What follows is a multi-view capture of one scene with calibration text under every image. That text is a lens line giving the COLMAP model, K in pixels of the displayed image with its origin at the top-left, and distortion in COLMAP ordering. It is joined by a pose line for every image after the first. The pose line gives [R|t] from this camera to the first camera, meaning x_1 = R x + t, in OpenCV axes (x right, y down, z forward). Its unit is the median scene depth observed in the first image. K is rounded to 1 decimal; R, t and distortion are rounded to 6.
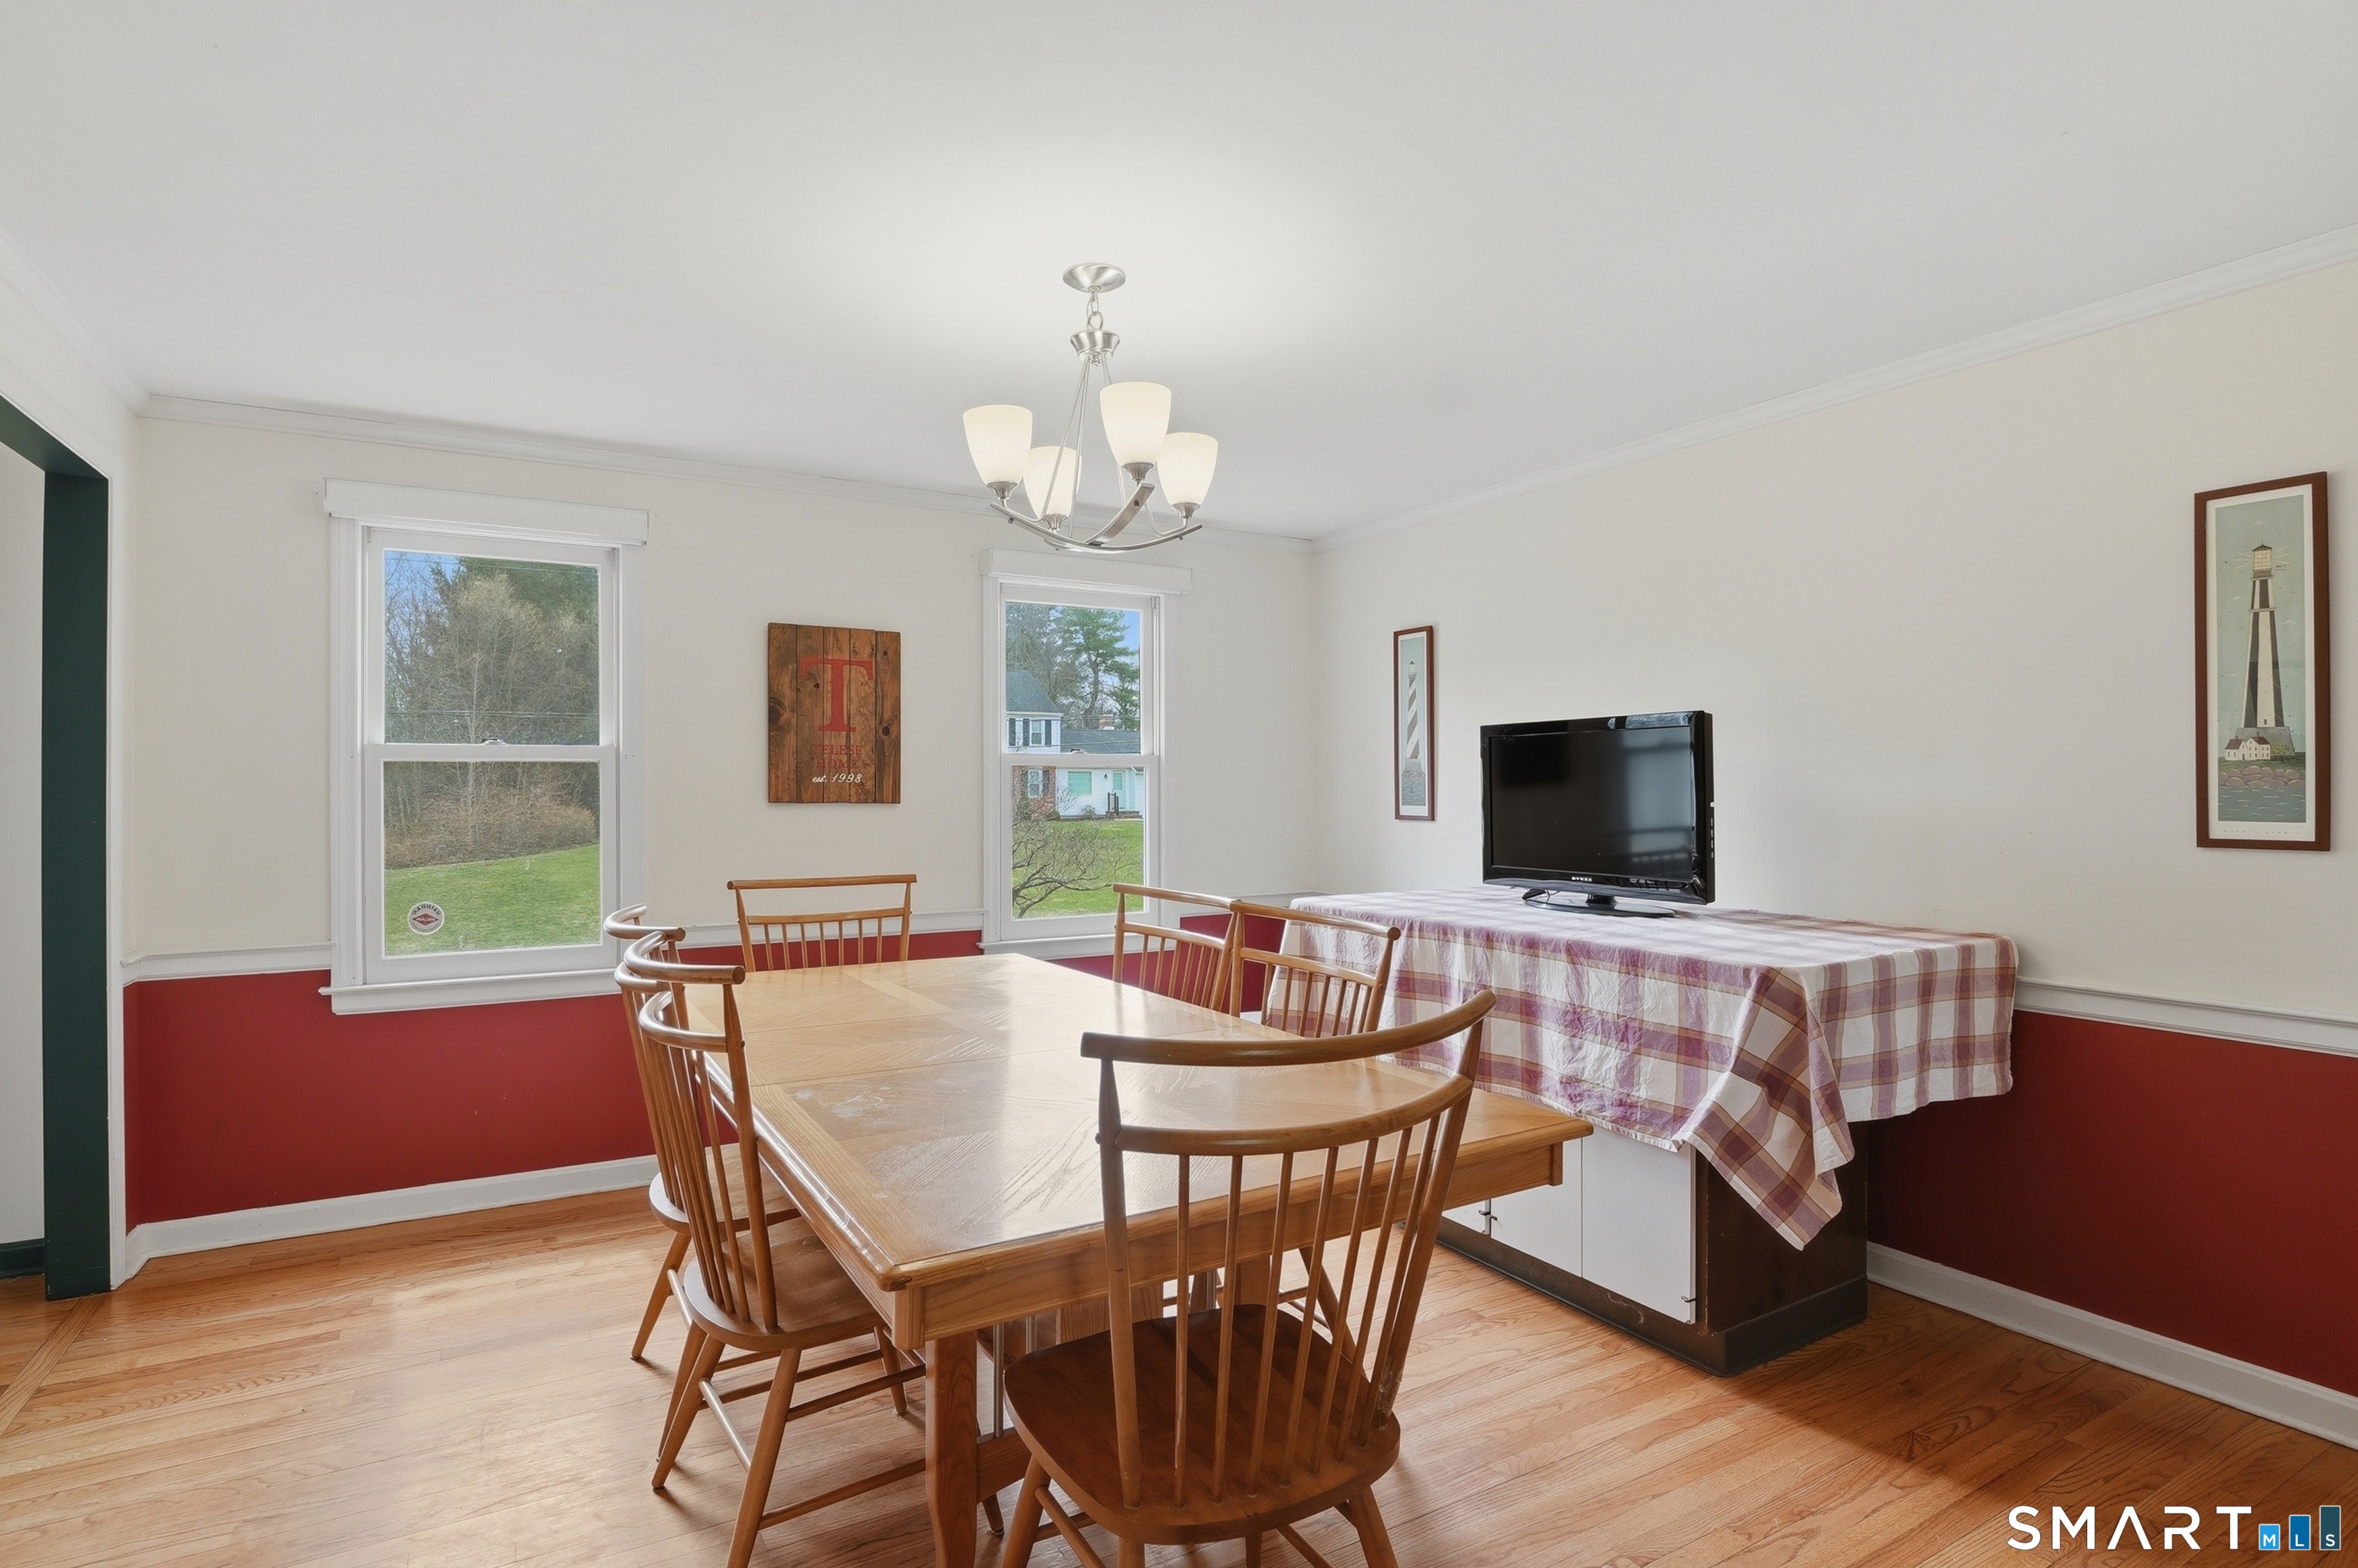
lens RADIAL K [[1203.0, 0, 1171.3], [0, 1203.0, 779.1], [0, 0, 1]] dist [-0.021266, 0.000255]
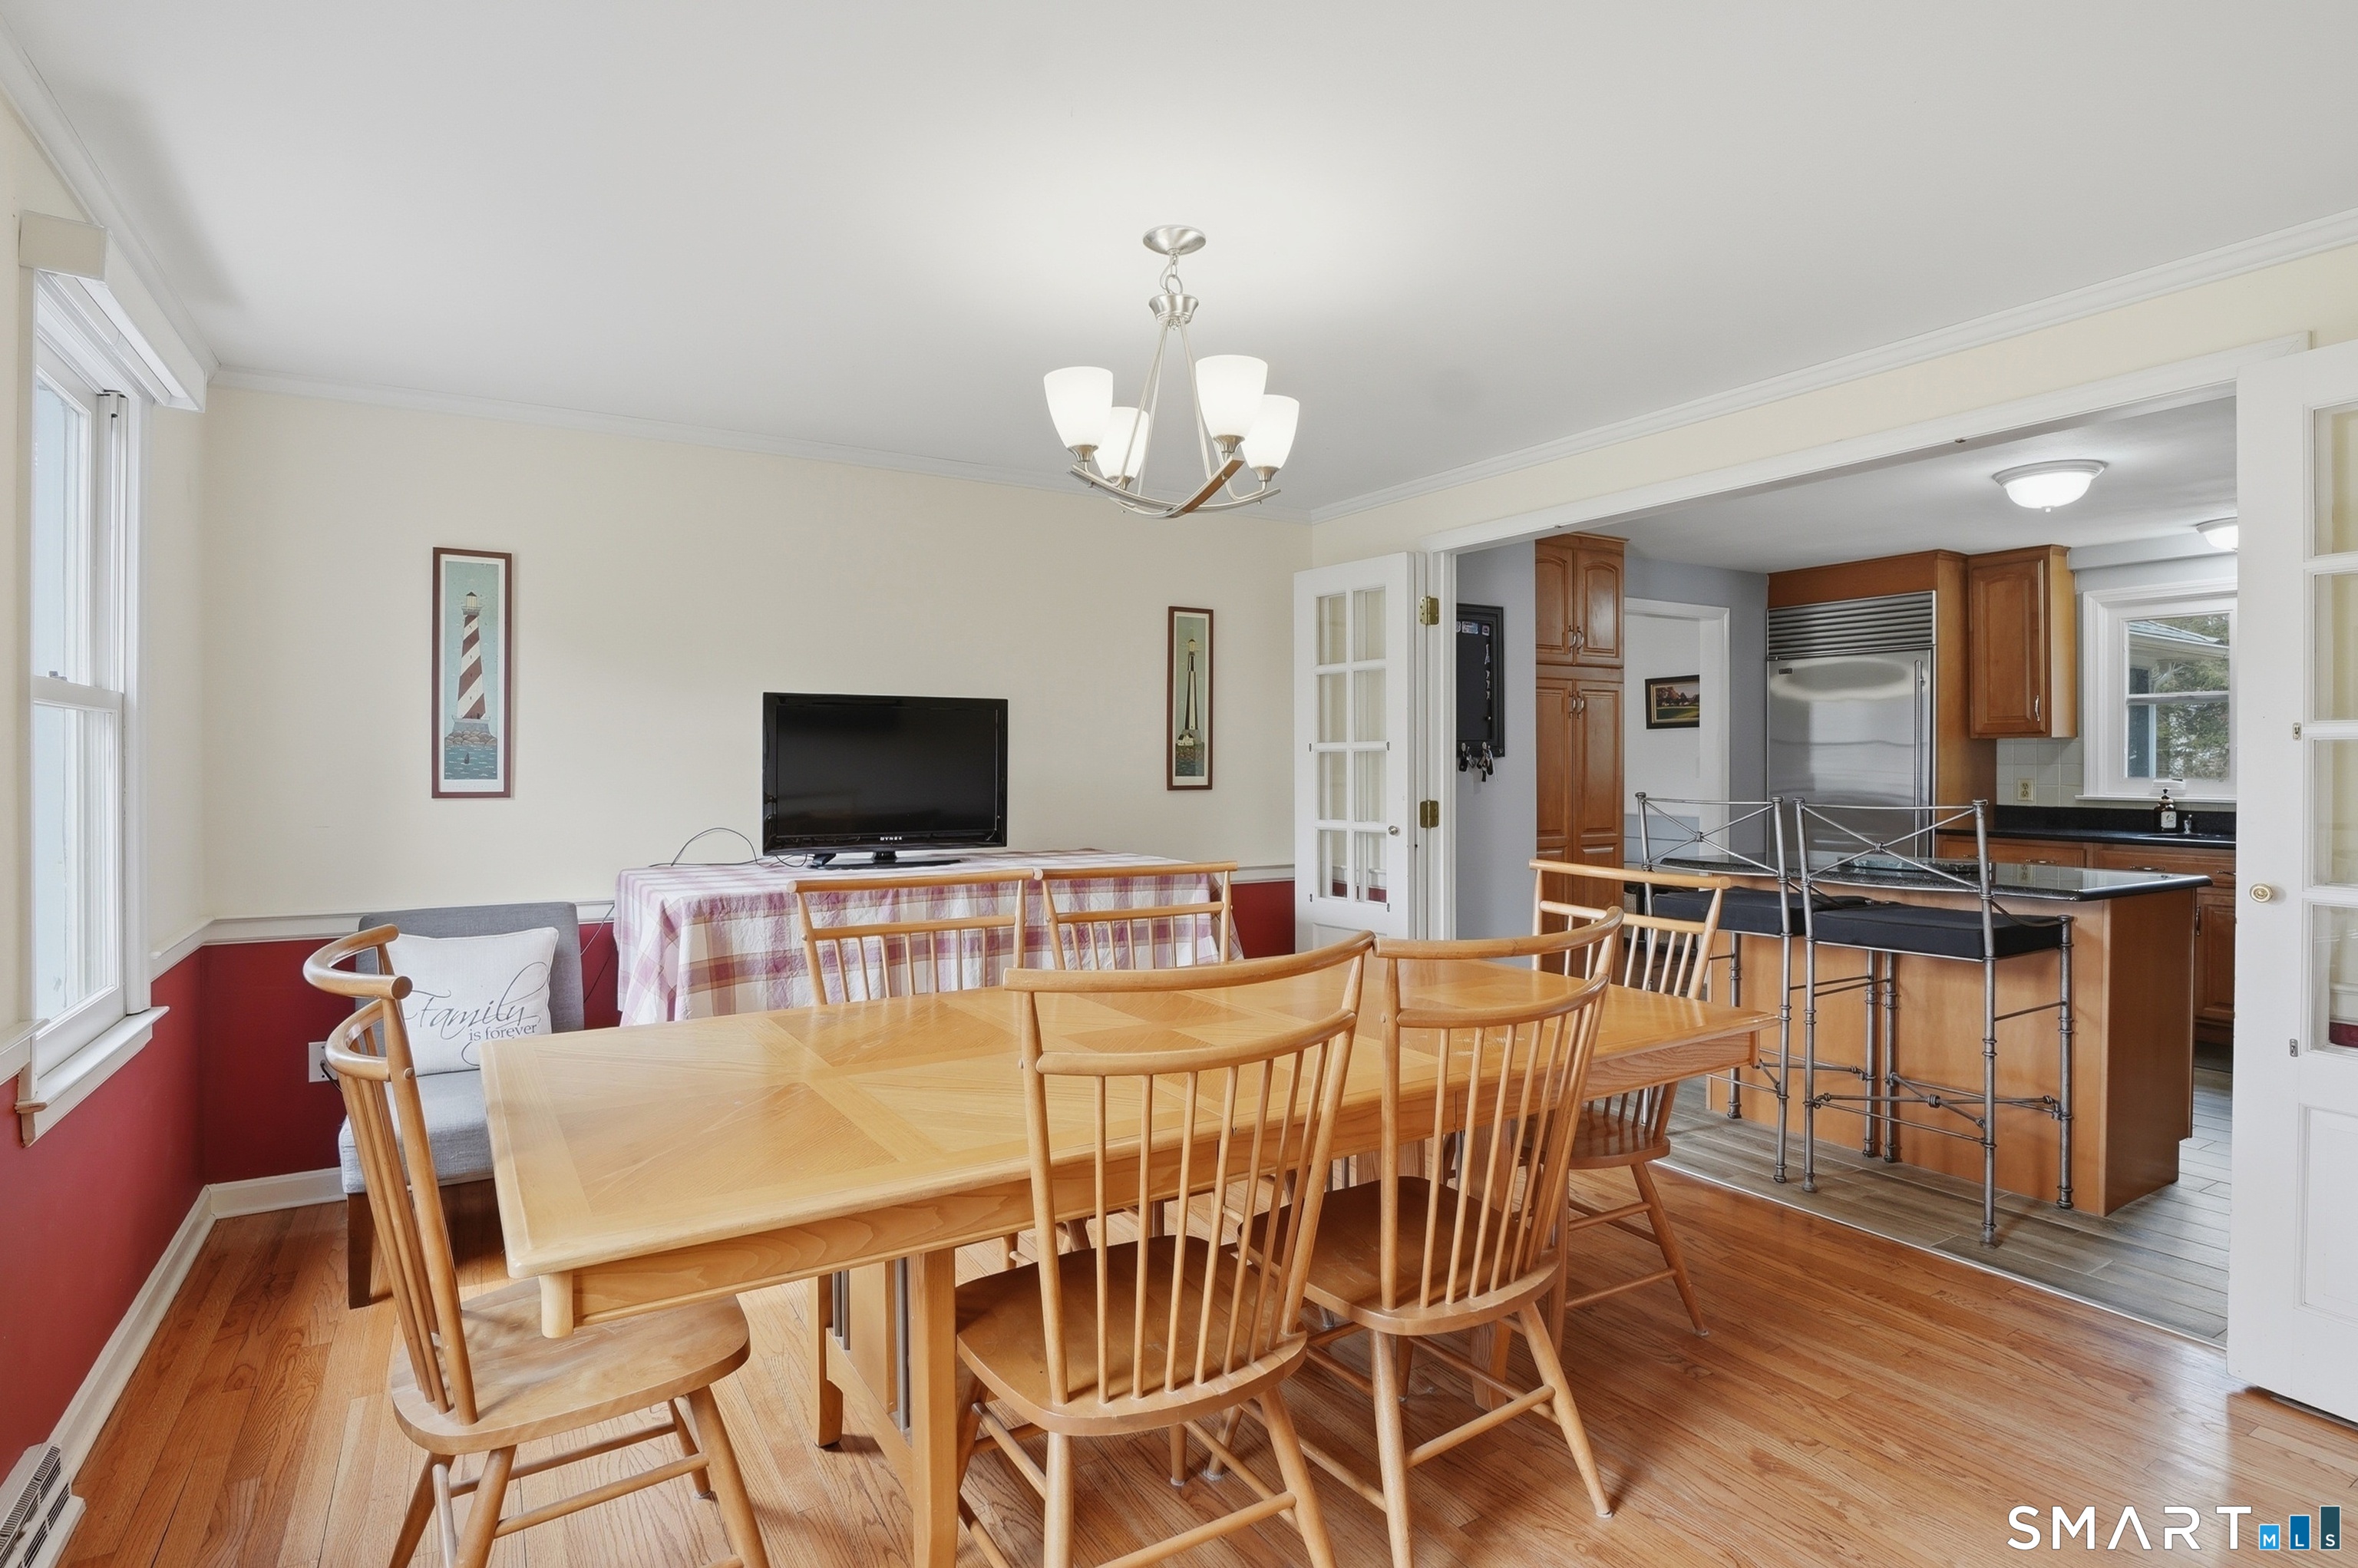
lens RADIAL K [[1182.9, 0, 1170.5], [0, 1182.9, 765.1], [0, 0, 1]] dist [-0.025983, 0.000485]
pose [[-0.023992, -0.008161, 0.999679, -0.715958], [-0.015736, 0.999846, 0.007784, 0.001252], [-0.999588, -0.015544, -0.024117, 0.710161]]
